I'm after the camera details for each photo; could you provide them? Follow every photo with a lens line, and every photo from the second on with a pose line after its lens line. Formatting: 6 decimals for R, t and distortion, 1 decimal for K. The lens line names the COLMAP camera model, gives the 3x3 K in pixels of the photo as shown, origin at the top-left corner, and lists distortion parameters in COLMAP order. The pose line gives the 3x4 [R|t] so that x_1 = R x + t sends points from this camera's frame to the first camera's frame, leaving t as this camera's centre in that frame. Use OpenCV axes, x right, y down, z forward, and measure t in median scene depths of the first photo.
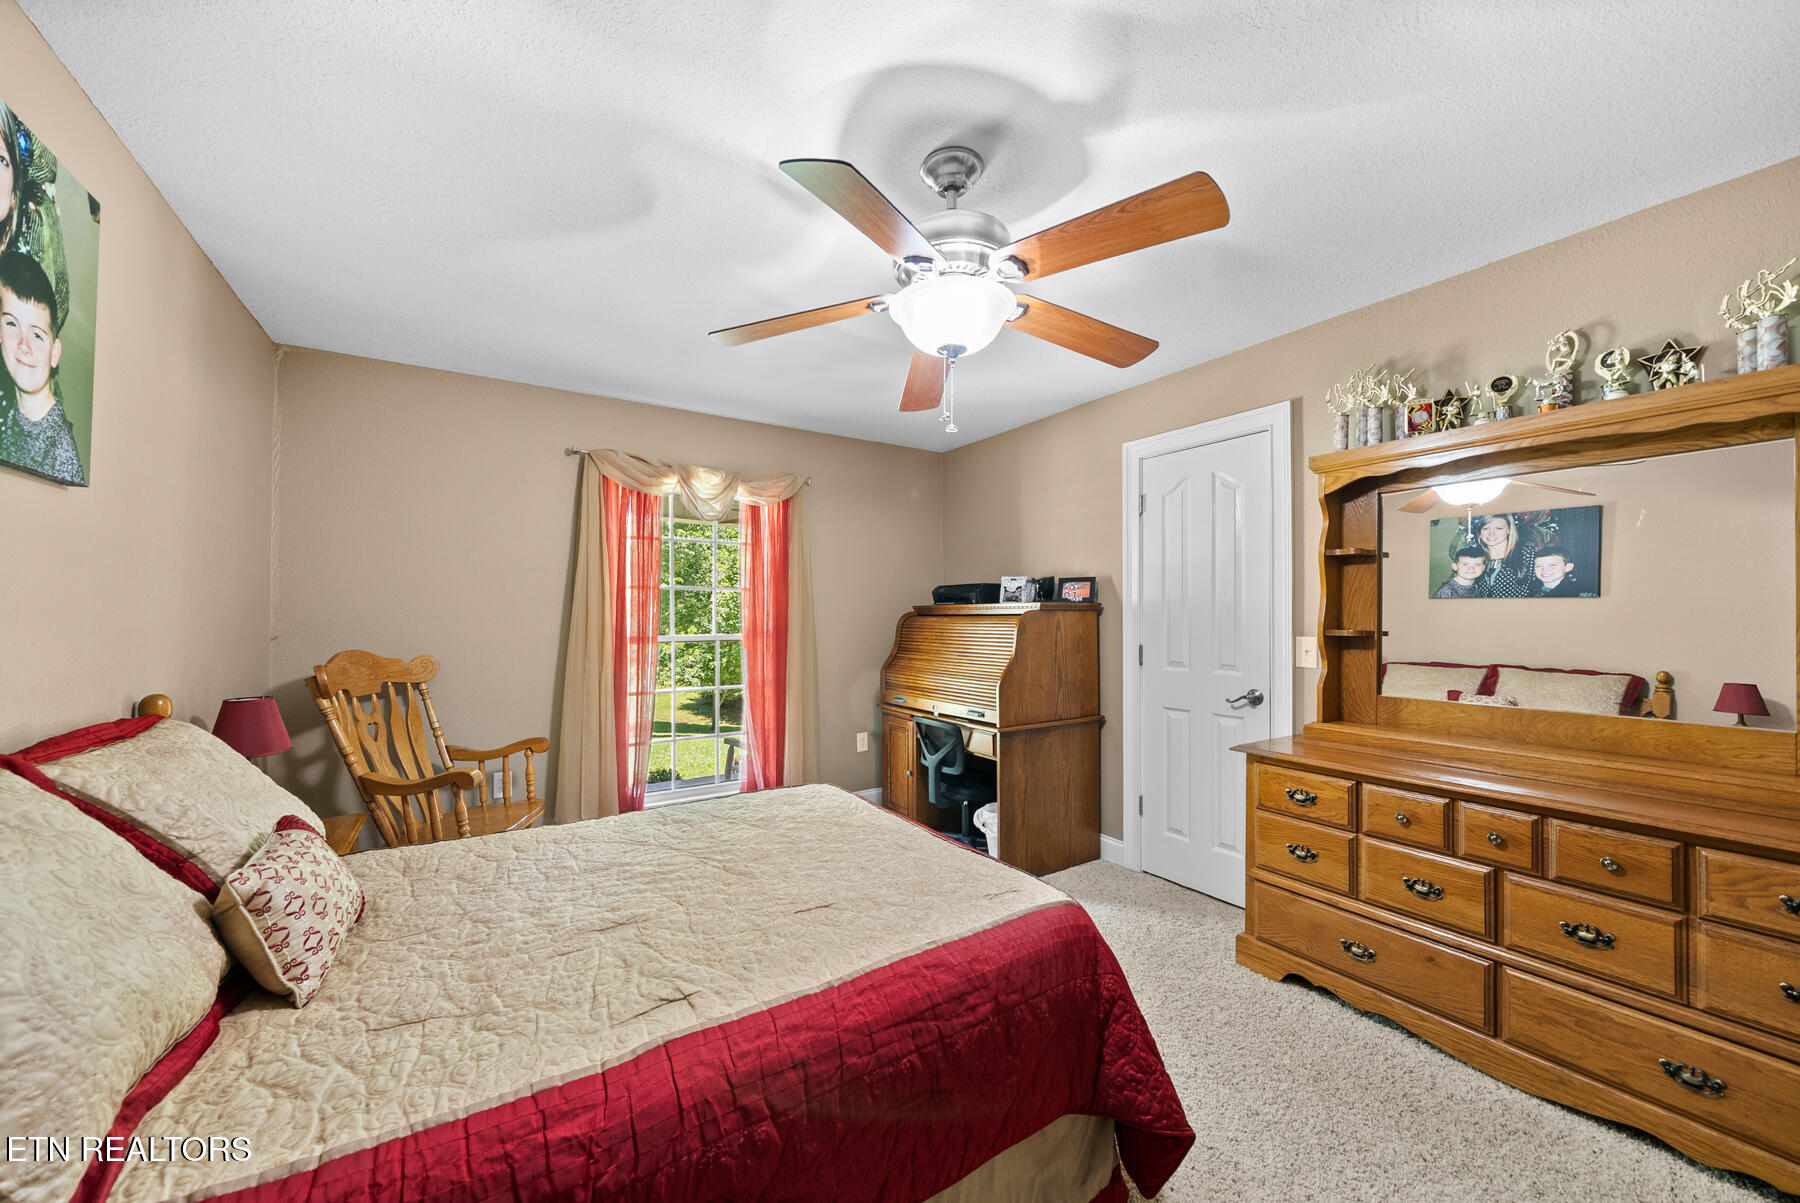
lens RADIAL K [[637.4, 0, 877.3], [0, 637.4, 621.1], [0, 0, 1]] dist [-0.001632, -0.000170]
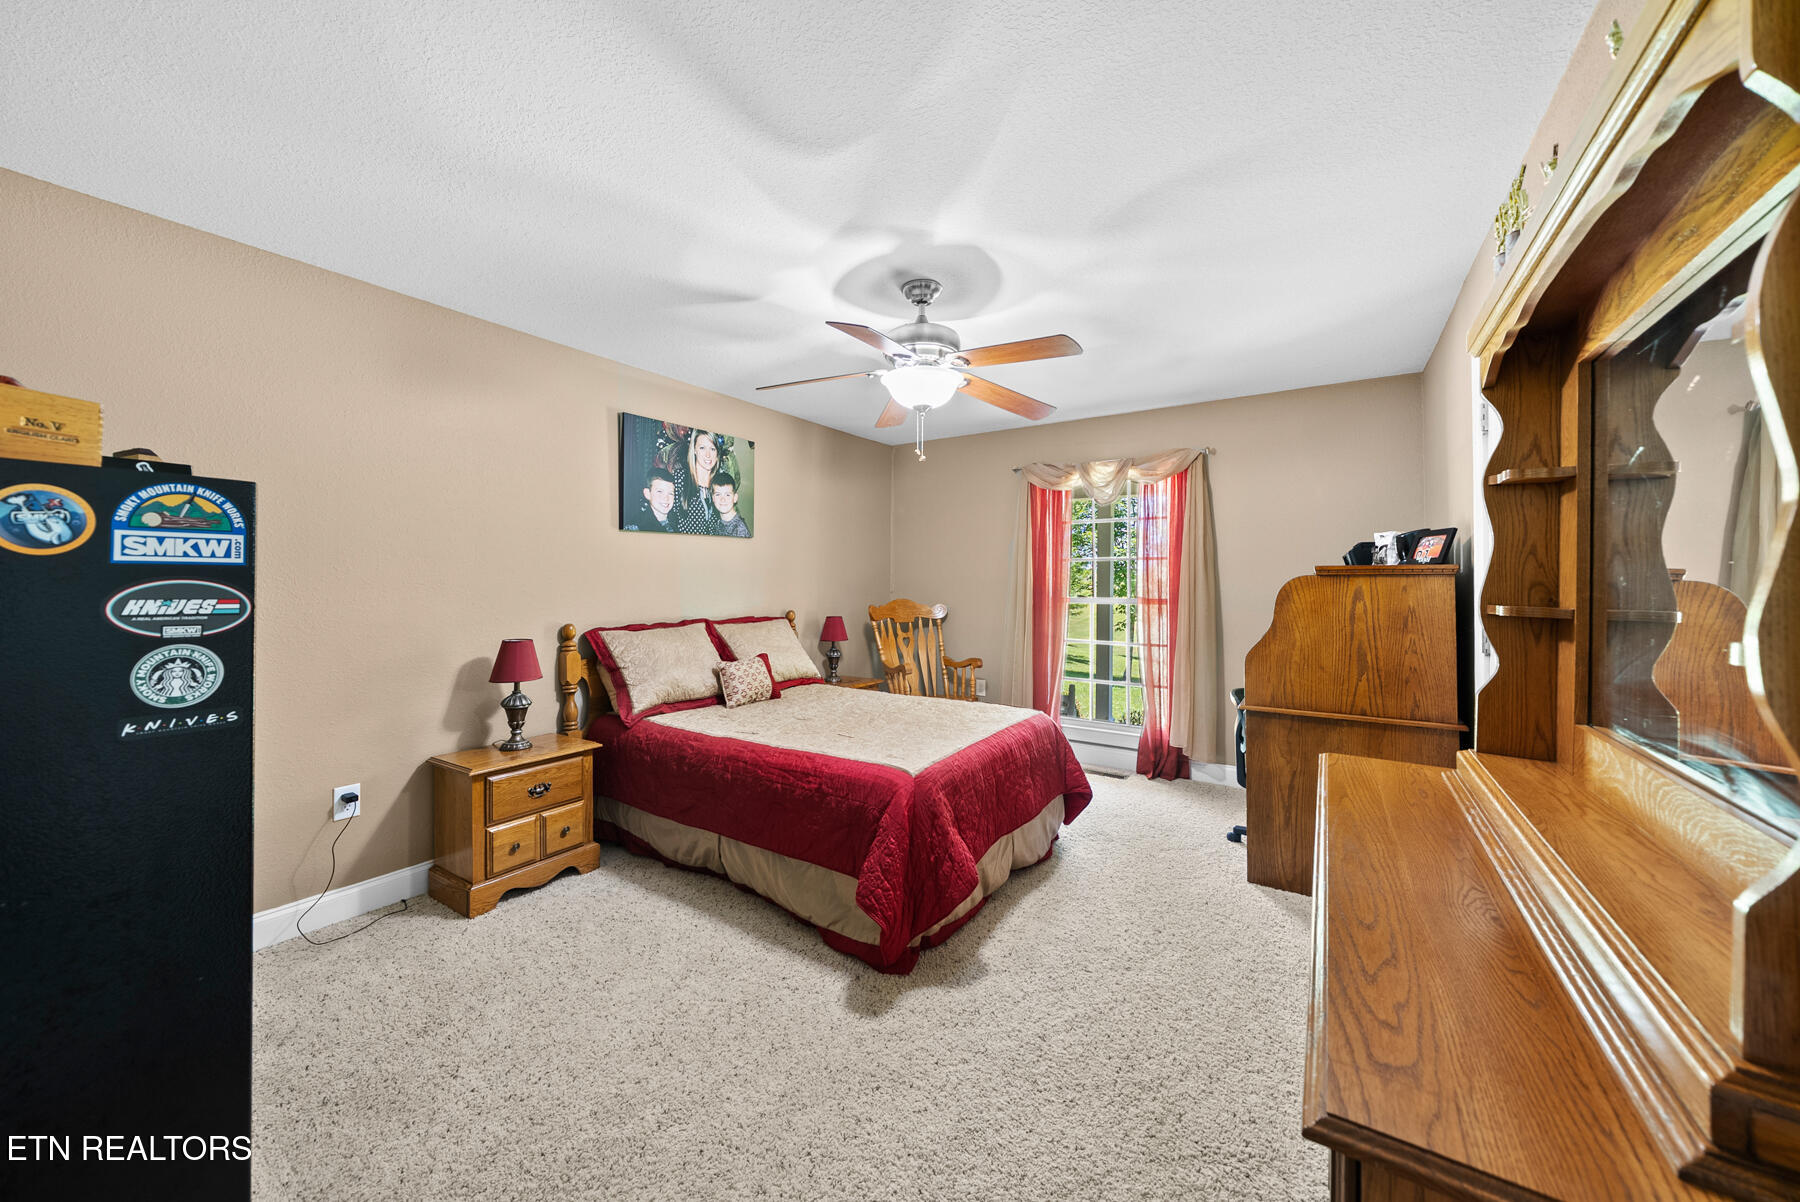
lens RADIAL K [[639.2, 0, 905.7], [0, 639.2, 588.3], [0, 0, 1]] dist [-0.001567, -0.000056]
pose [[0.421448, 0.010623, -0.906790, 1.504571], [-0.010713, 0.999920, 0.006735, -0.000387], [0.906789, 0.006876, 0.421528, 0.324470]]
